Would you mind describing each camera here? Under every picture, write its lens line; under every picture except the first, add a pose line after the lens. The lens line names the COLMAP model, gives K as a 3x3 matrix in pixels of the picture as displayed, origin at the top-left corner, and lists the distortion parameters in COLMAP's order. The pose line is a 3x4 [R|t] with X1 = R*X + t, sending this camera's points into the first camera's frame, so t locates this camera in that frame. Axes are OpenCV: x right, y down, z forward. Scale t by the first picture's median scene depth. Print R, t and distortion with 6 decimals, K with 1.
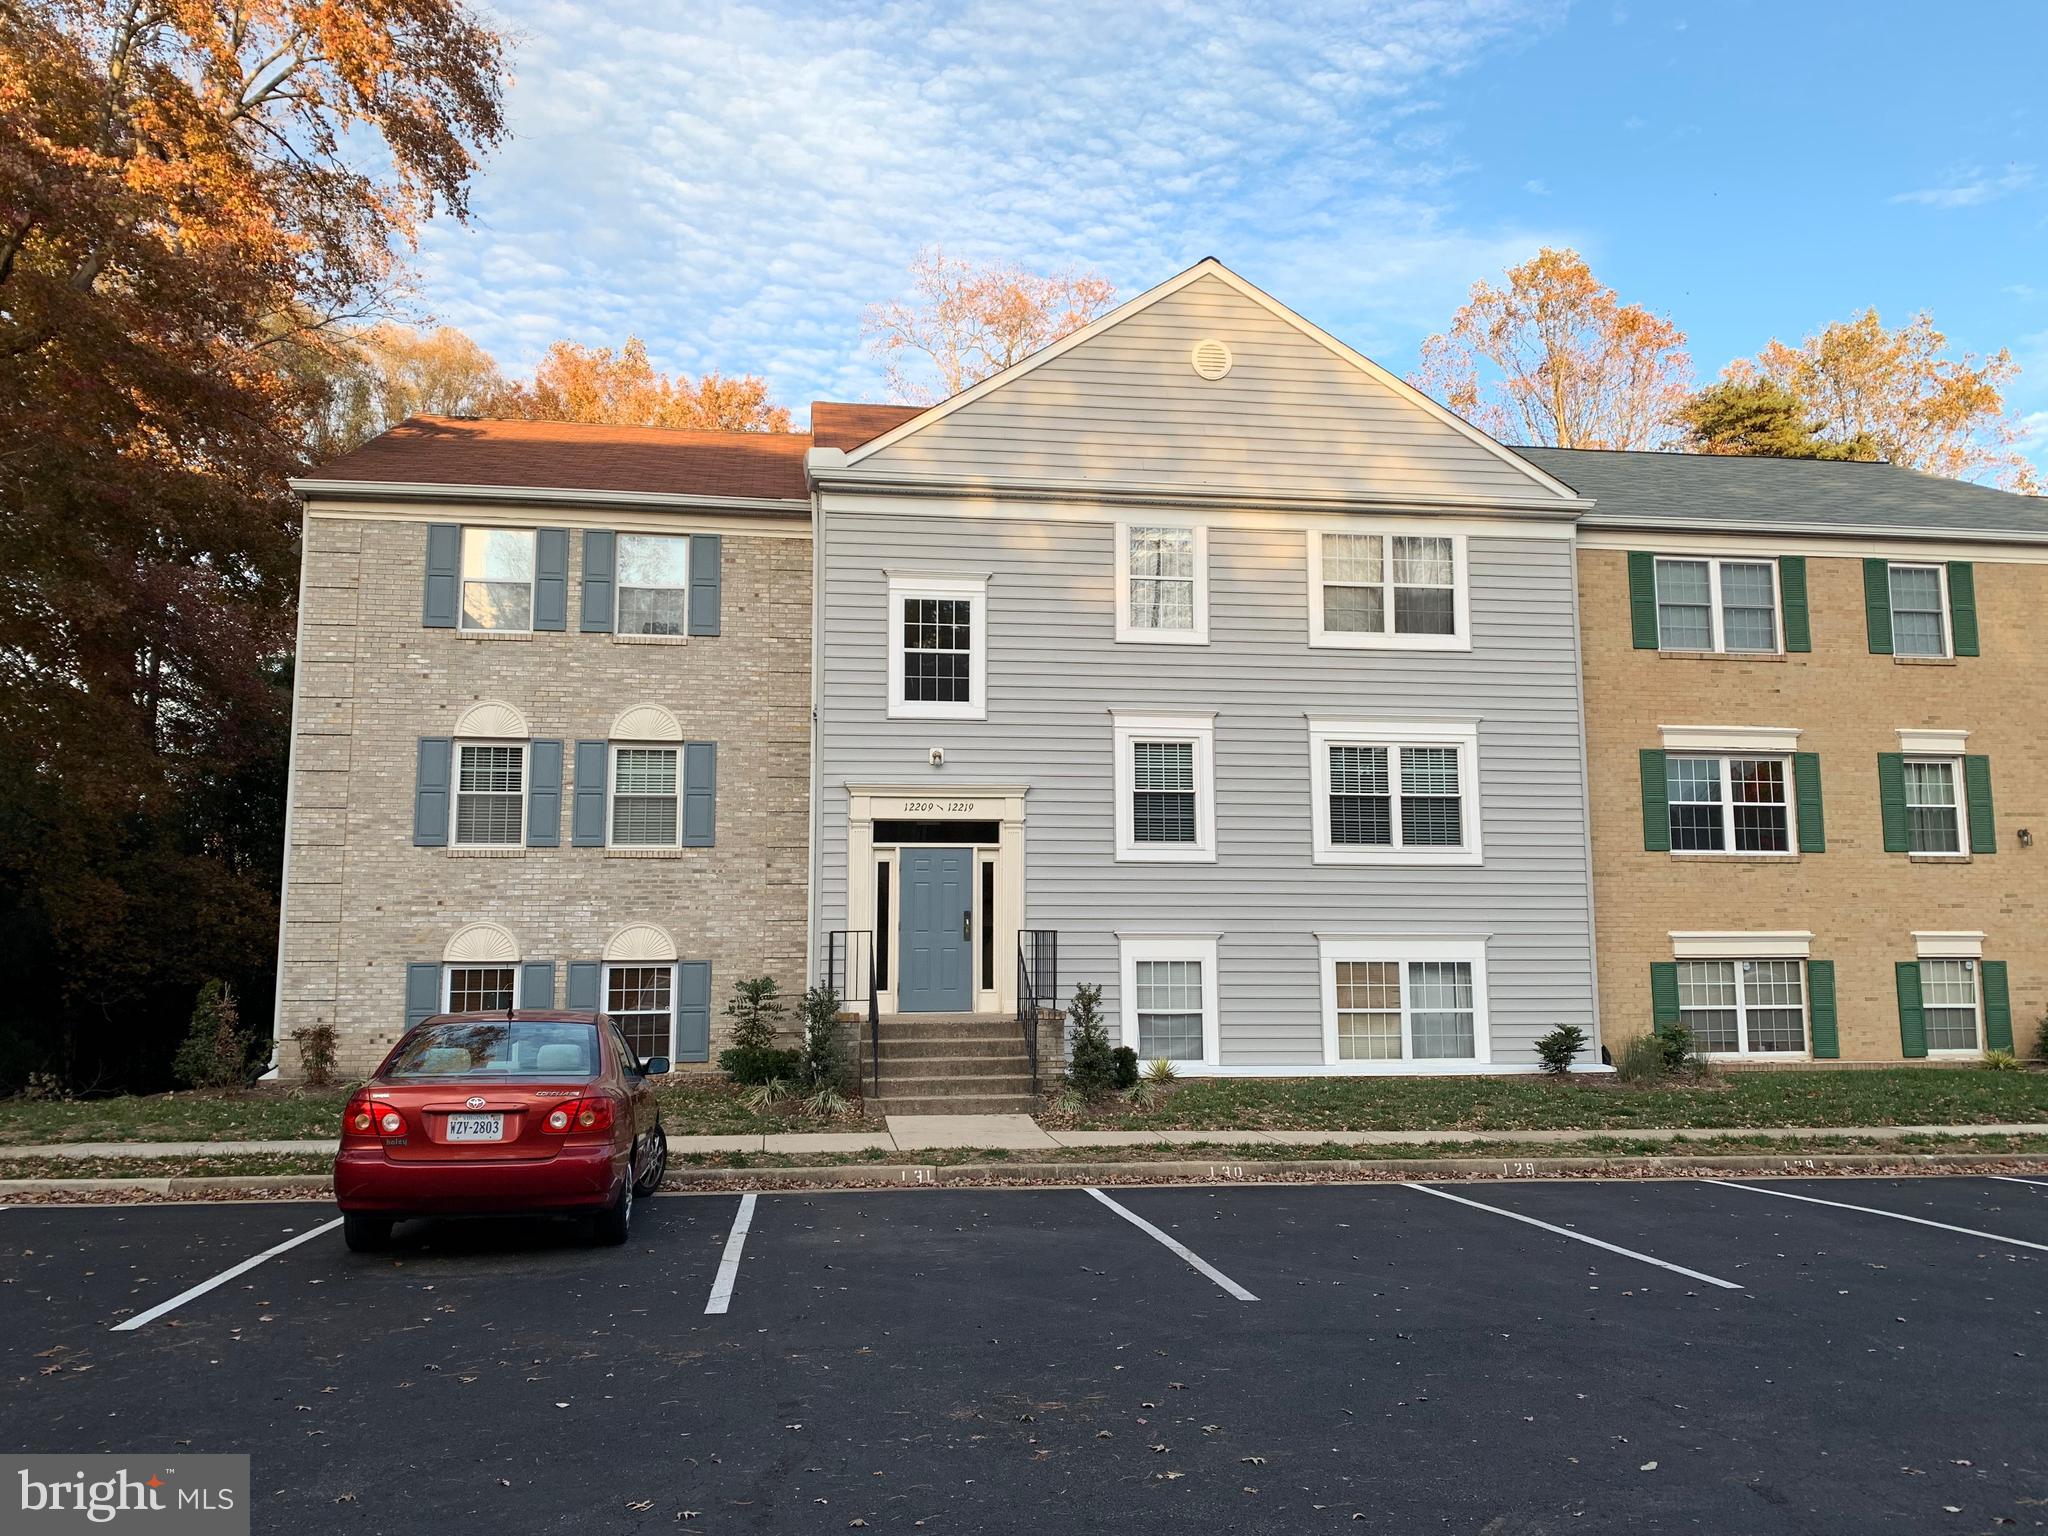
lens RADIAL K [[1568.0, 0, 1019.5], [0, 1568.0, 748.9], [0, 0, 1]] dist [0.172454, -0.387371]
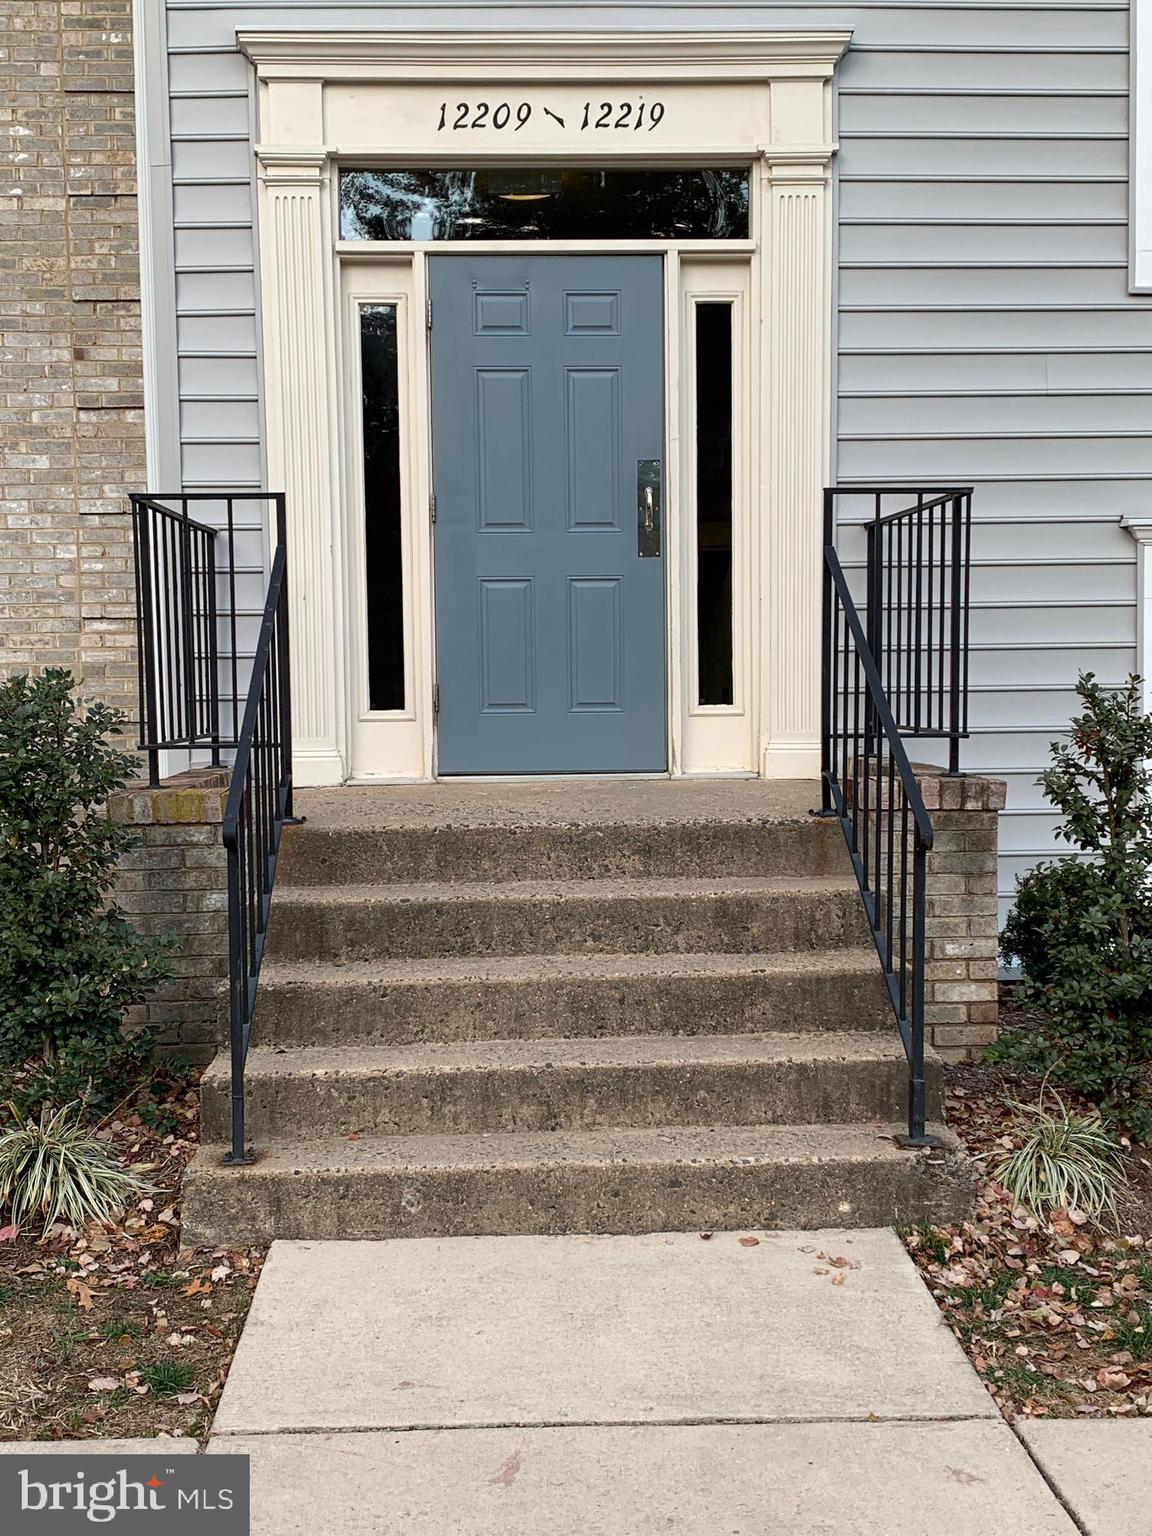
lens RADIAL K [[1776.6, 0, 581.5], [0, 1776.6, 756.5], [0, 0, 1]] dist [0.218336, -0.526952]
pose [[0.995198, -0.004216, -0.097795, -0.011812], [0.021712, 0.983694, 0.178534, 0.097769], [0.095447, -0.179800, 0.979062, 0.639316]]
